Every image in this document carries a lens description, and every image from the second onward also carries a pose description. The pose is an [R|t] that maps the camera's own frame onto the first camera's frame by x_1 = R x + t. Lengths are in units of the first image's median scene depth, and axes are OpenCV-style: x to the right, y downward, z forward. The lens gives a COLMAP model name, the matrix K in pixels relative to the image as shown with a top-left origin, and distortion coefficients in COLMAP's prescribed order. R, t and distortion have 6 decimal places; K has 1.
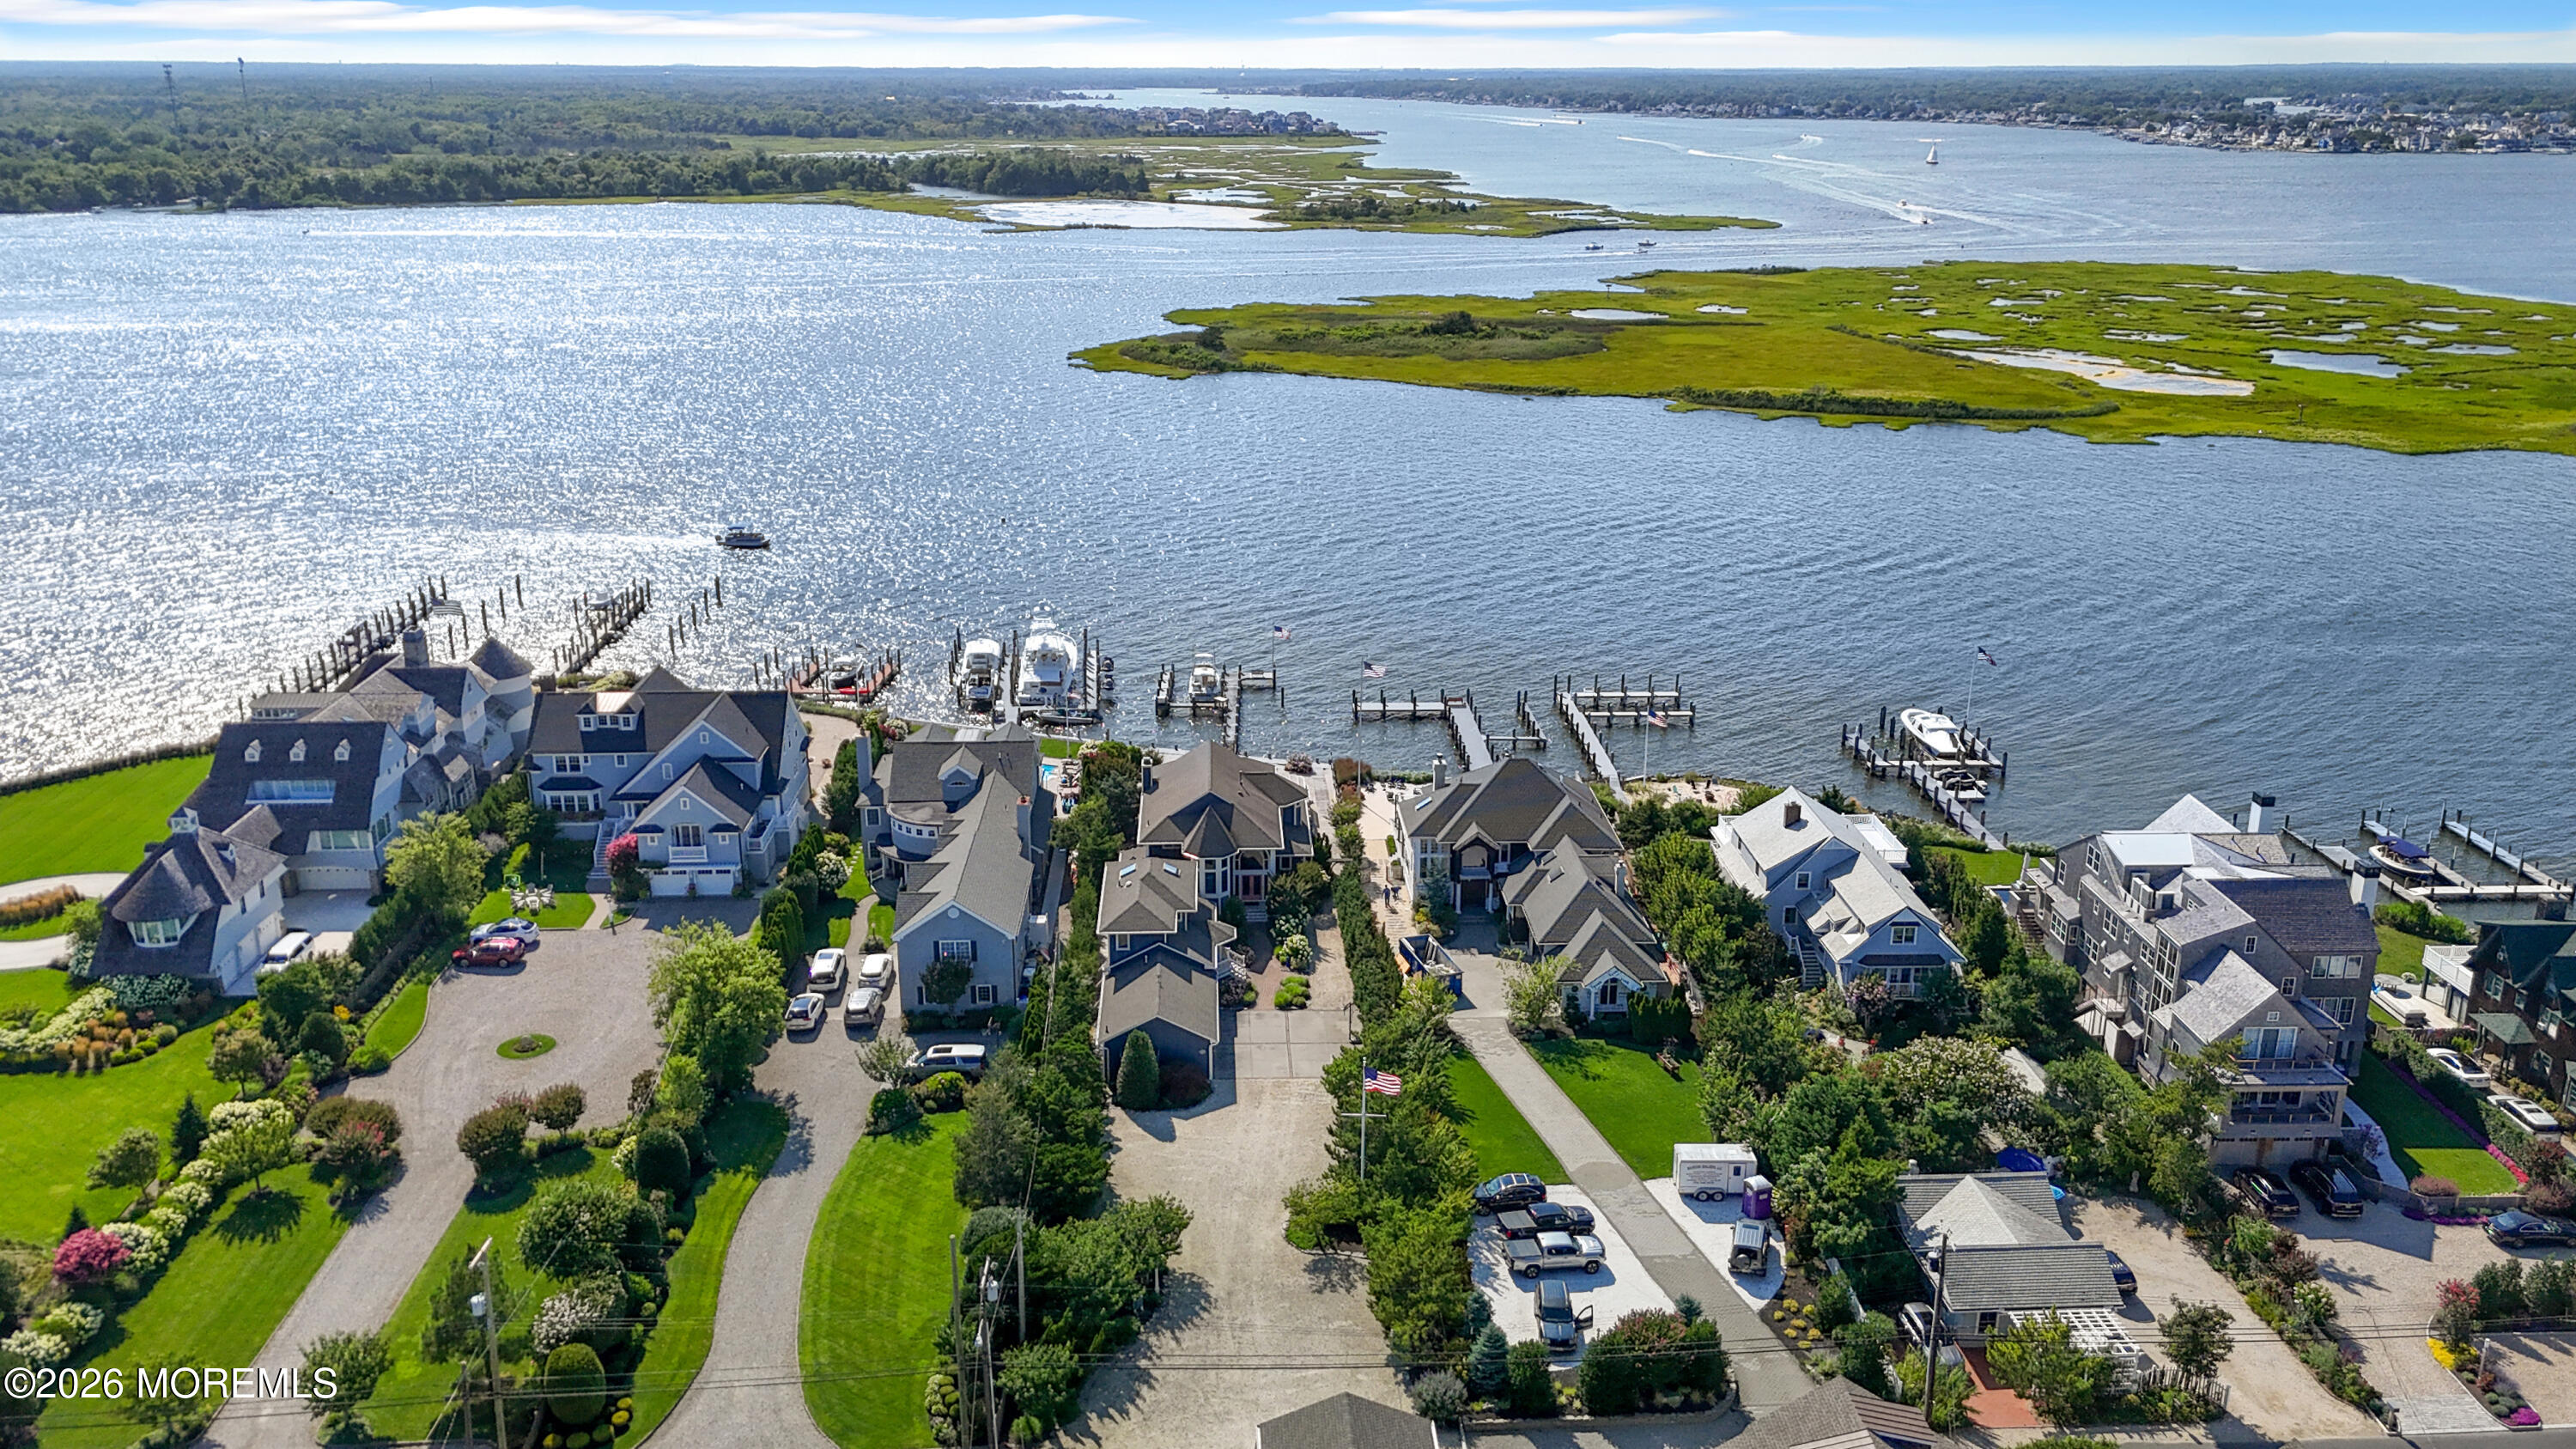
lens RADIAL K [[1884.7, 0, 1288.0], [0, 1884.7, 724.5], [0, 0, 1]] dist [0.094617, -0.121403]
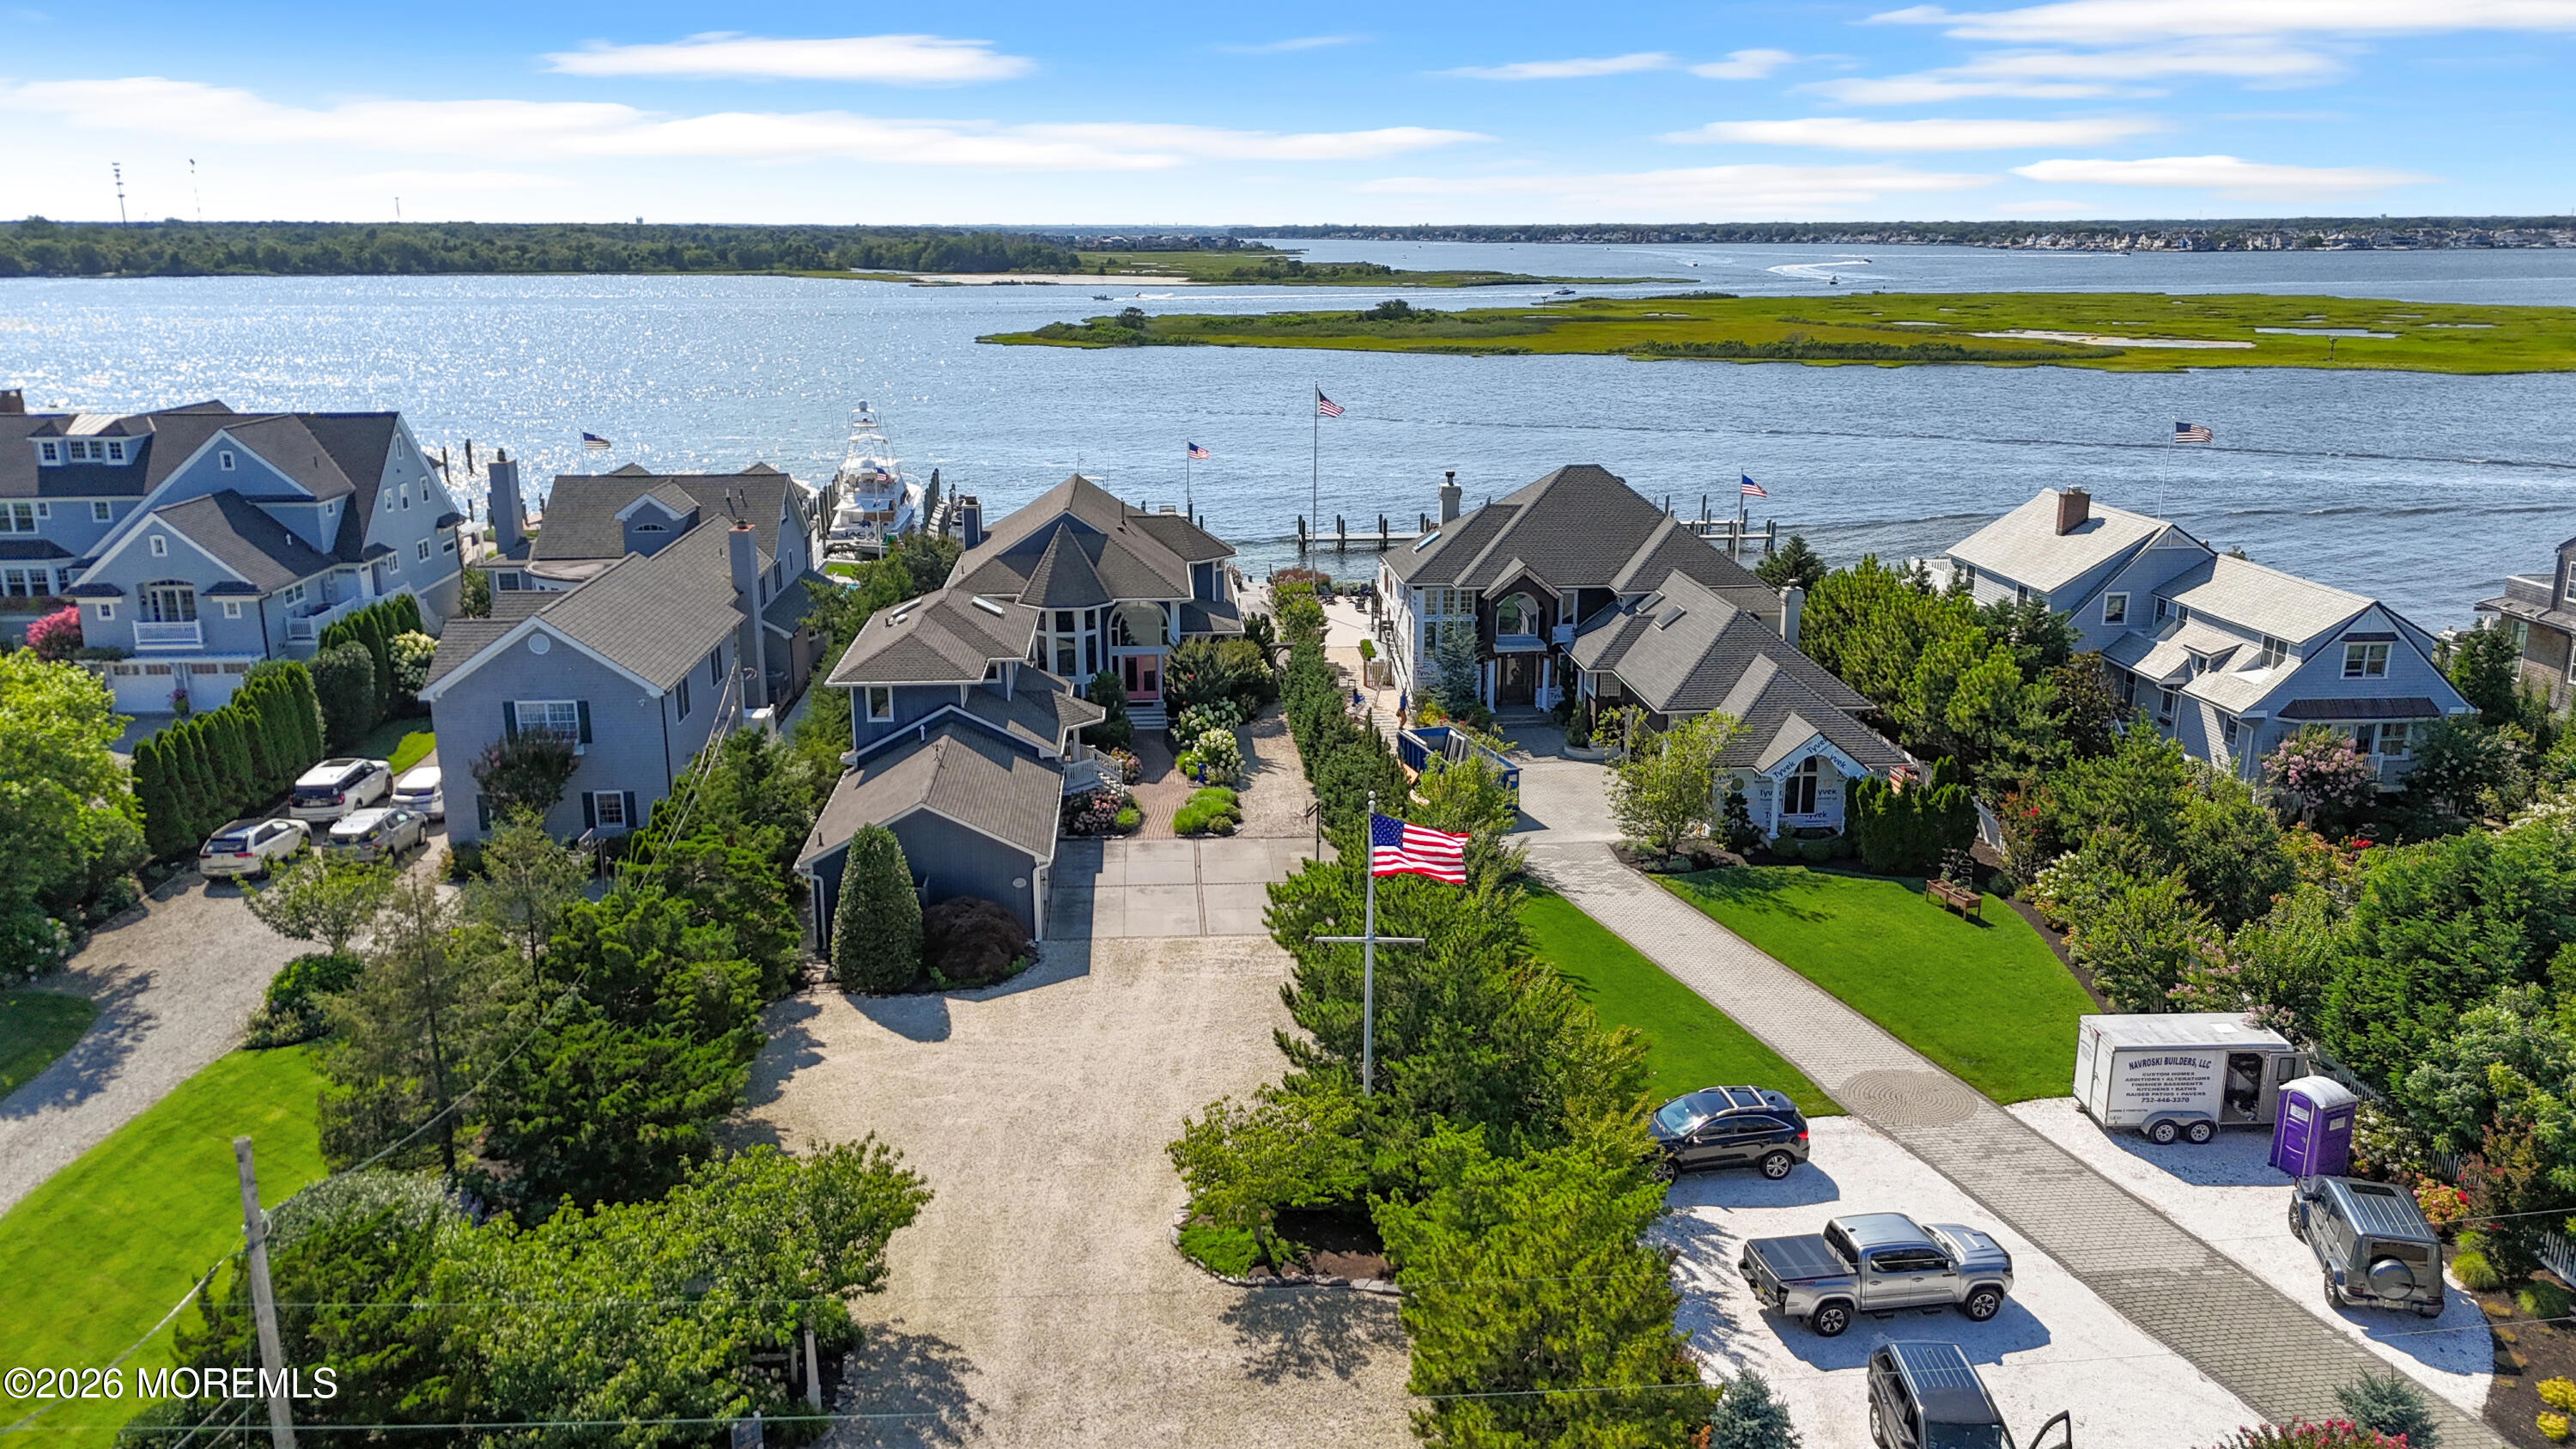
lens RADIAL K [[1884.7, 0, 1288.0], [0, 1884.7, 724.5], [0, 0, 1]] dist [0.094617, -0.121403]
pose [[0.999304, -0.012991, 0.034957, 0.007022], [0.013923, 0.999551, -0.026535, 0.137765], [-0.034597, 0.027003, 0.999036, 0.478933]]
